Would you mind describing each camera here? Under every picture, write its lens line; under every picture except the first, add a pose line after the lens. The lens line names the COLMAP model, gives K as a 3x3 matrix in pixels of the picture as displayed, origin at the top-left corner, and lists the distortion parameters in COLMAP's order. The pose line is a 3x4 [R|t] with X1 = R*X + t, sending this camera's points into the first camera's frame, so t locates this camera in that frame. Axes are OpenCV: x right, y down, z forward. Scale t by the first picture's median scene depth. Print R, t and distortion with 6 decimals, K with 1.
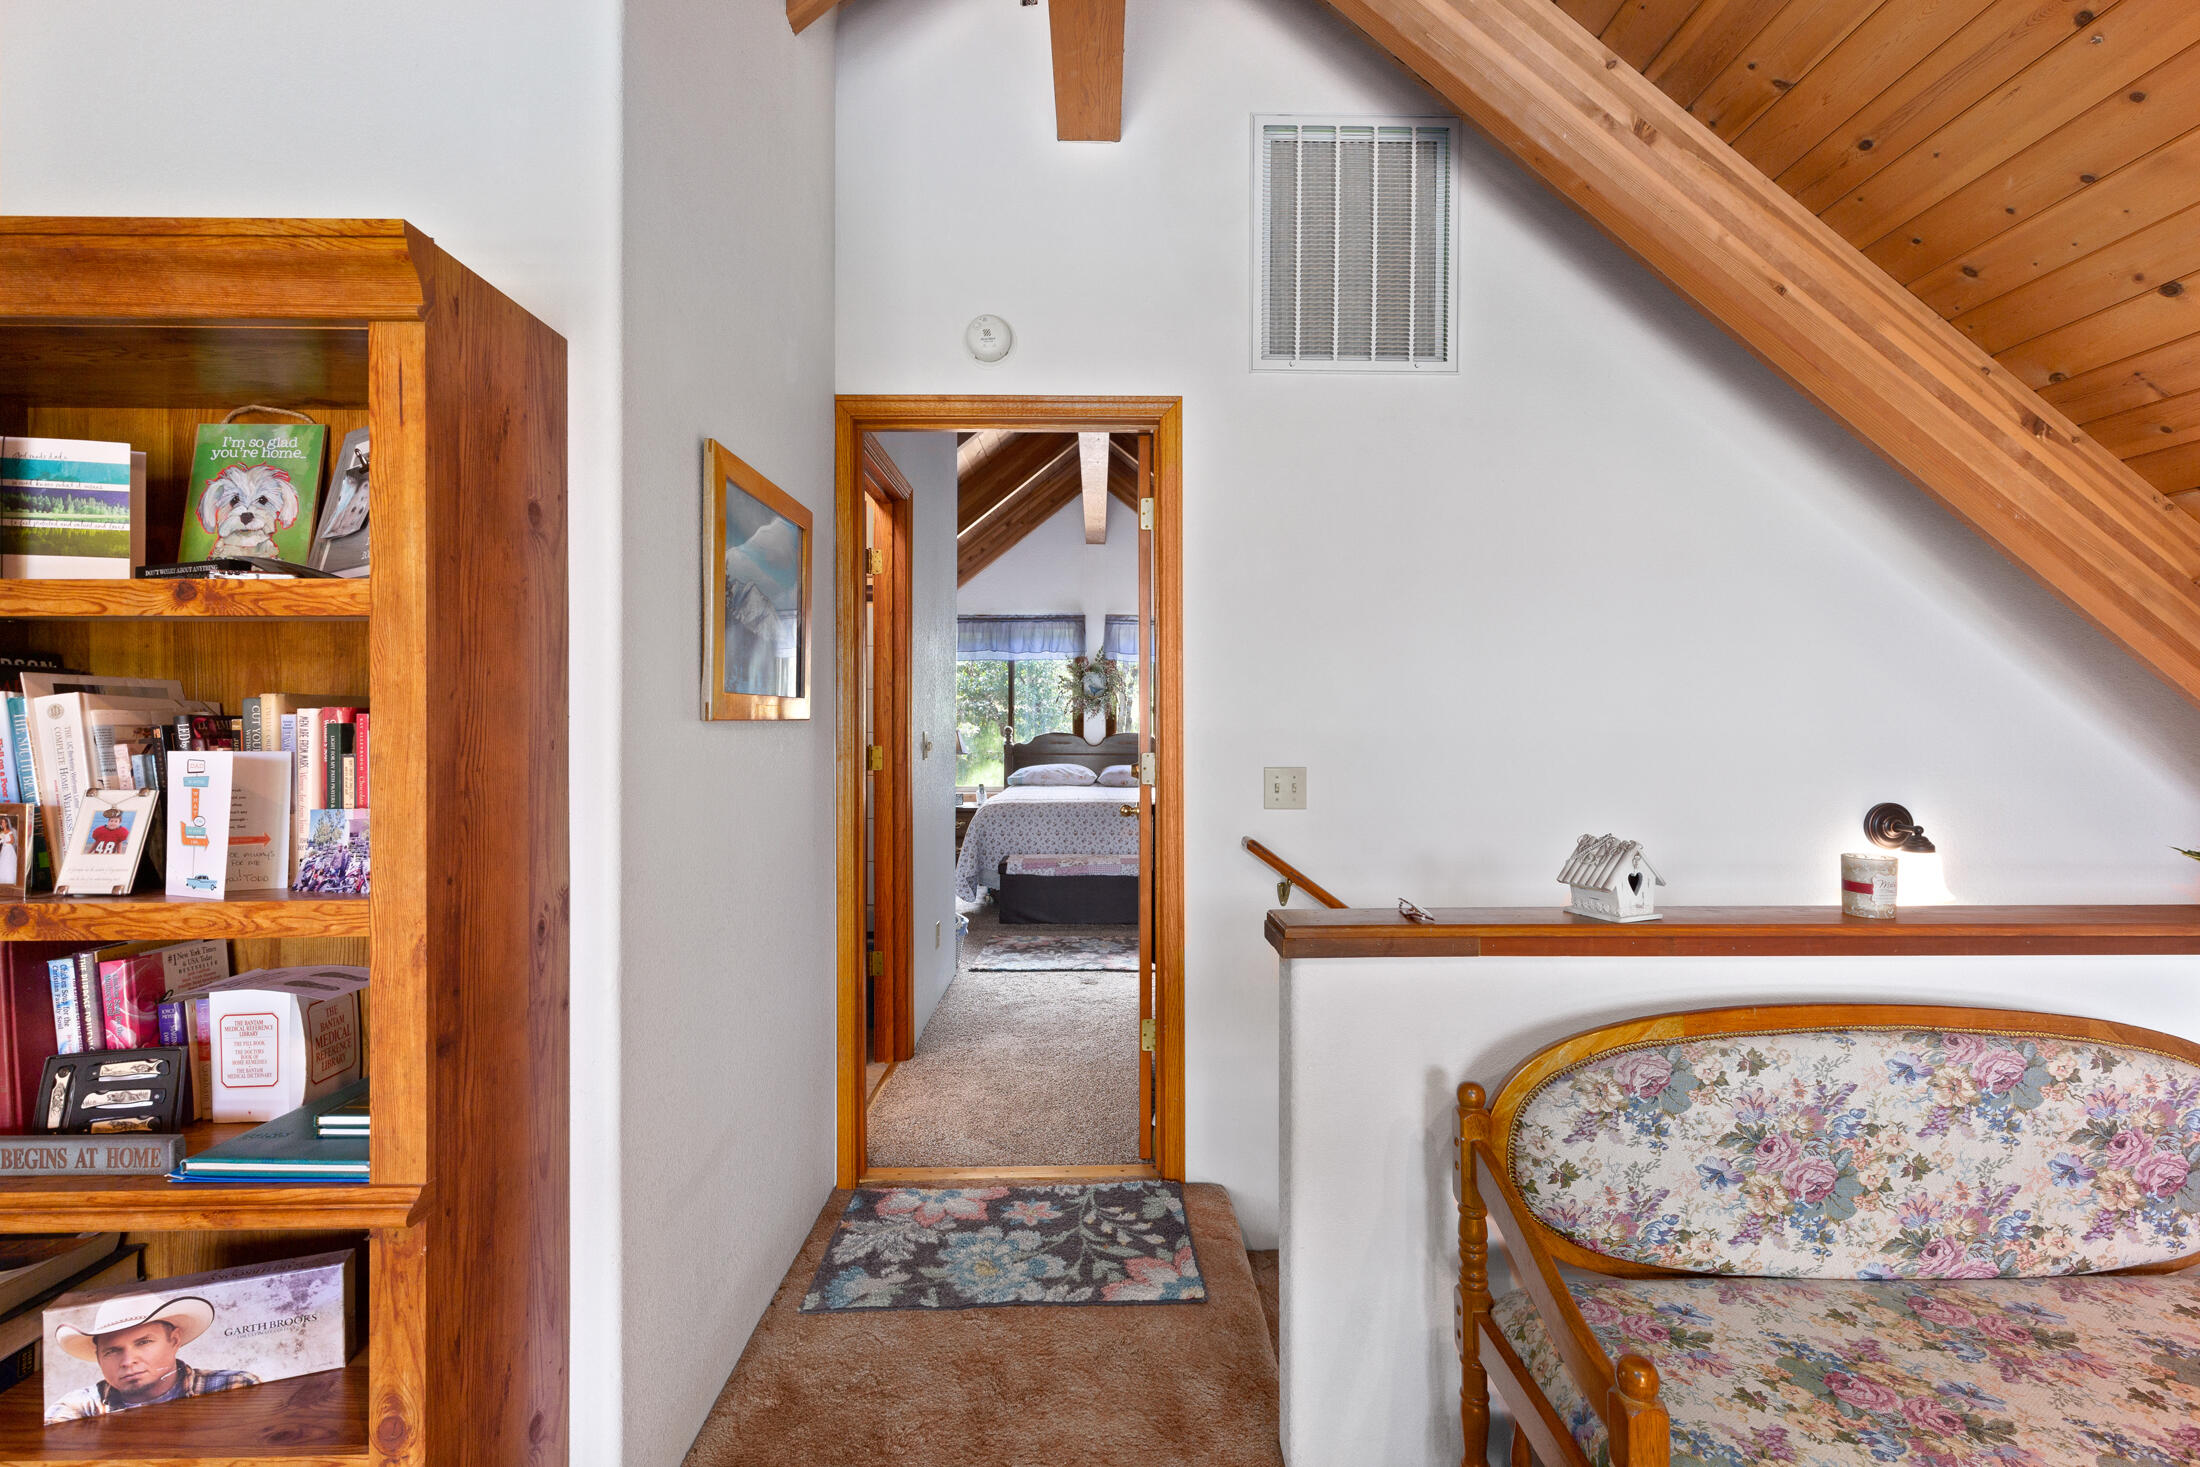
lens RADIAL K [[1015.0, 0, 1100.0], [0, 1015.0, 733.5], [0, 0, 1]] dist [0.003312, -0.000507]
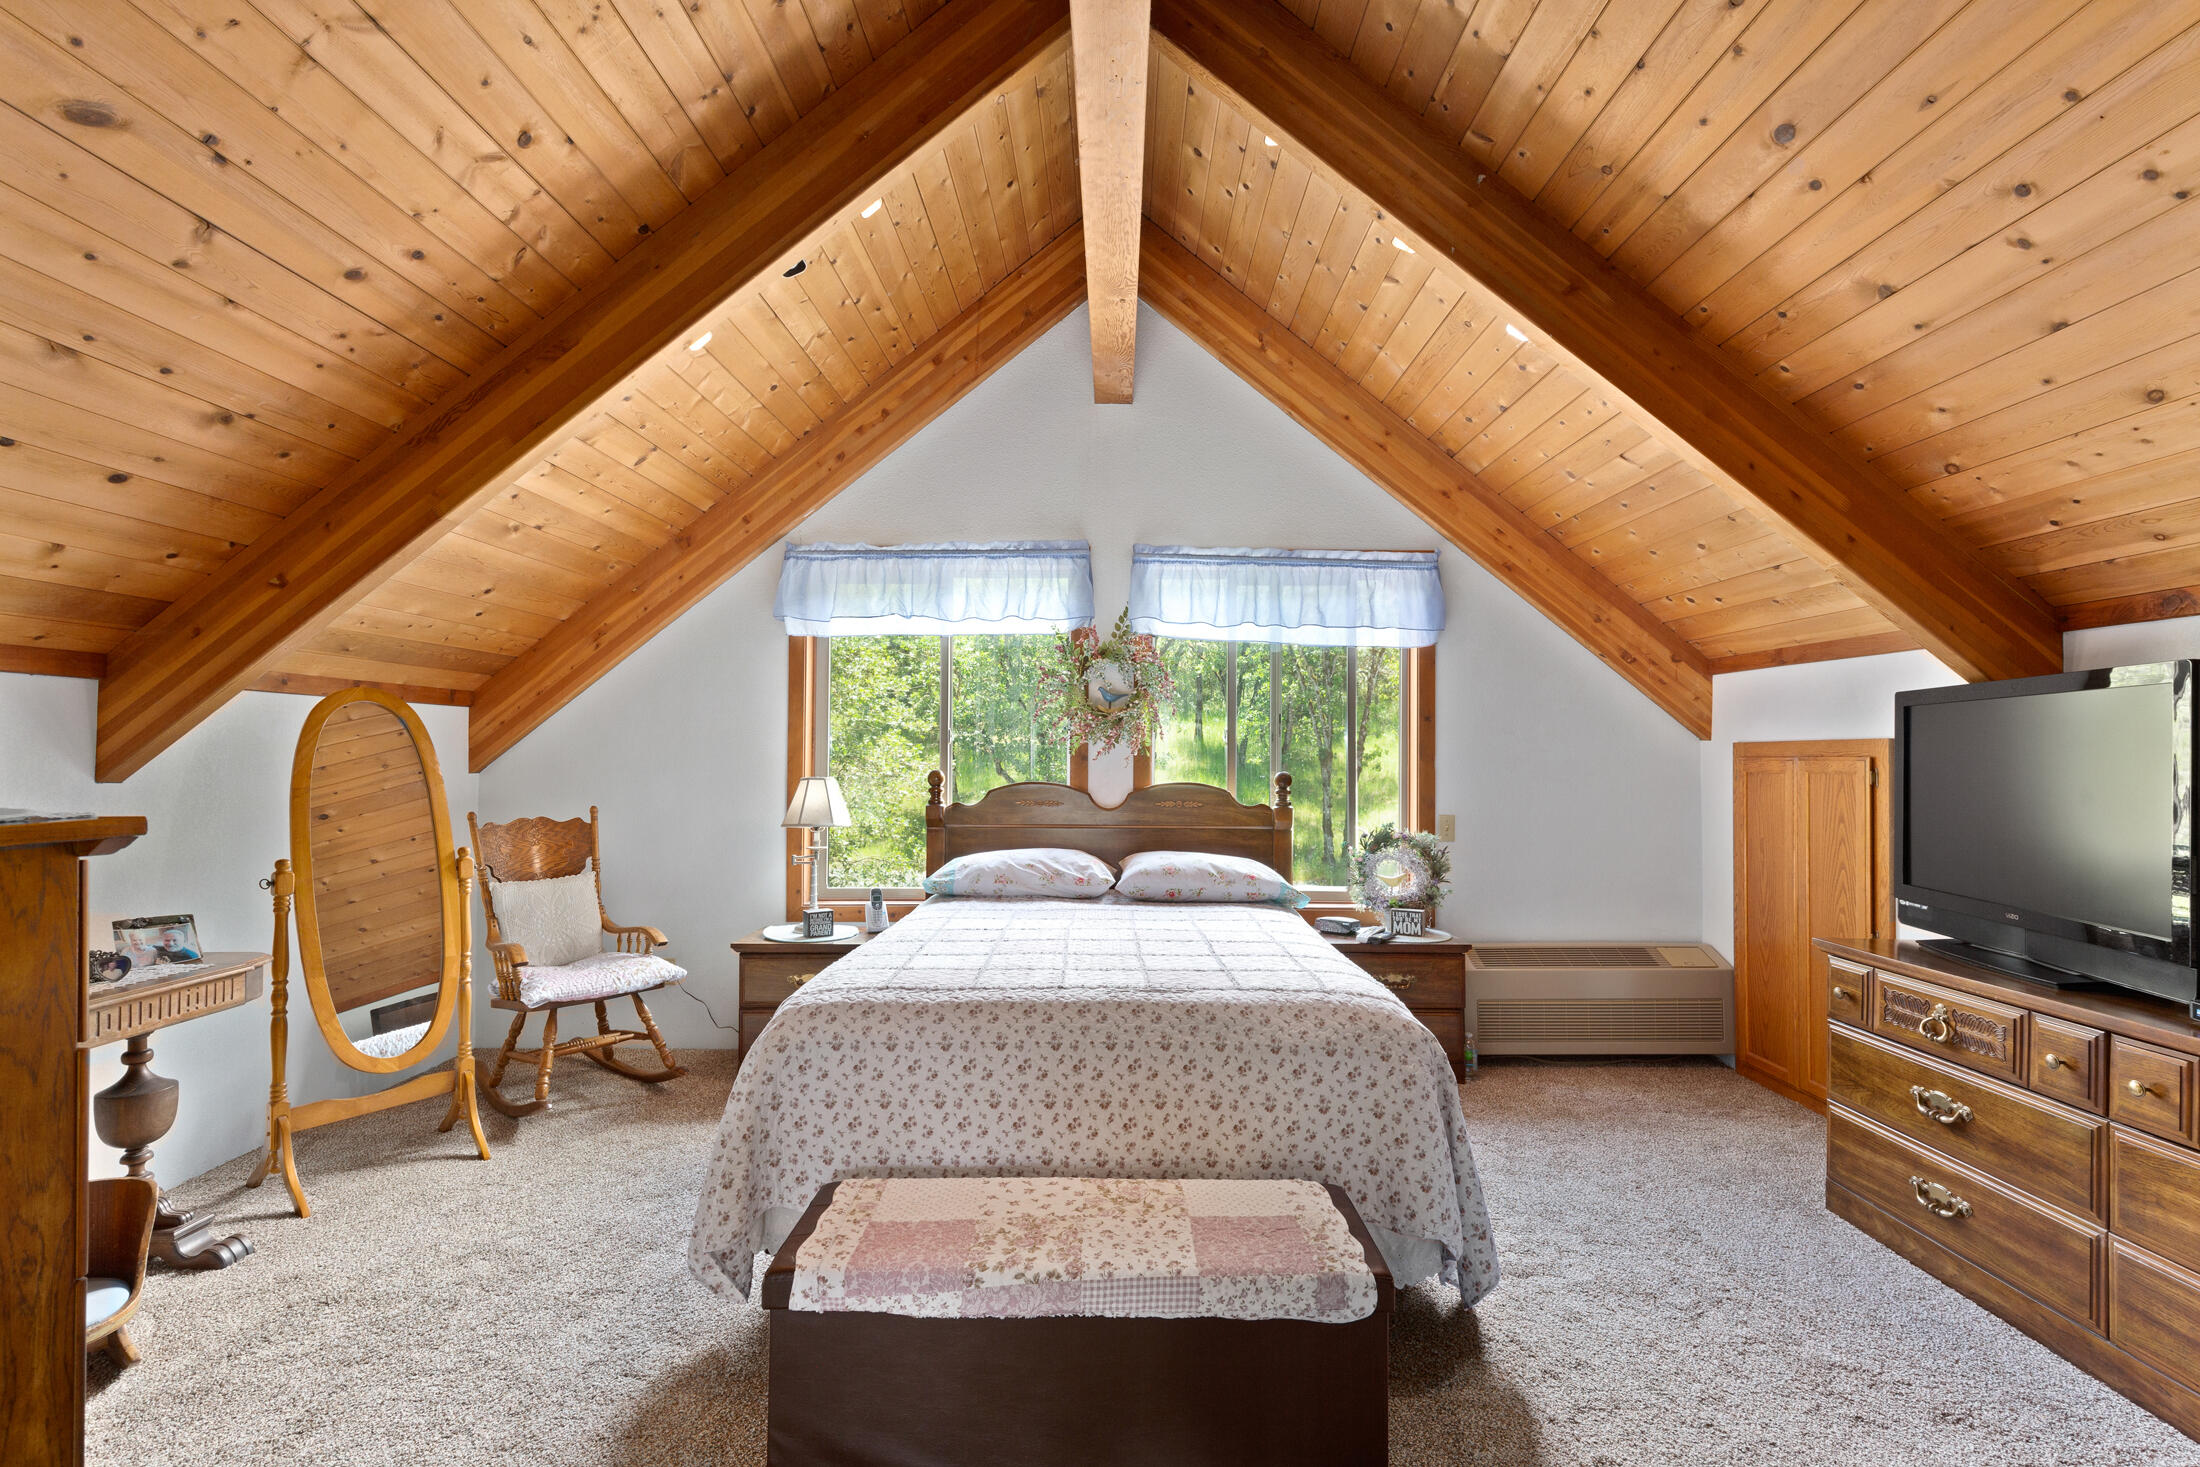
lens RADIAL K [[1015.0, 0, 1100.0], [0, 1015.0, 733.5], [0, 0, 1]] dist [0.003312, -0.000507]
pose [[0.999852, 0.003963, -0.016739, -0.002107], [-0.004551, 0.999368, -0.035263, -0.007792], [0.016589, 0.035334, 0.999238, 0.514855]]
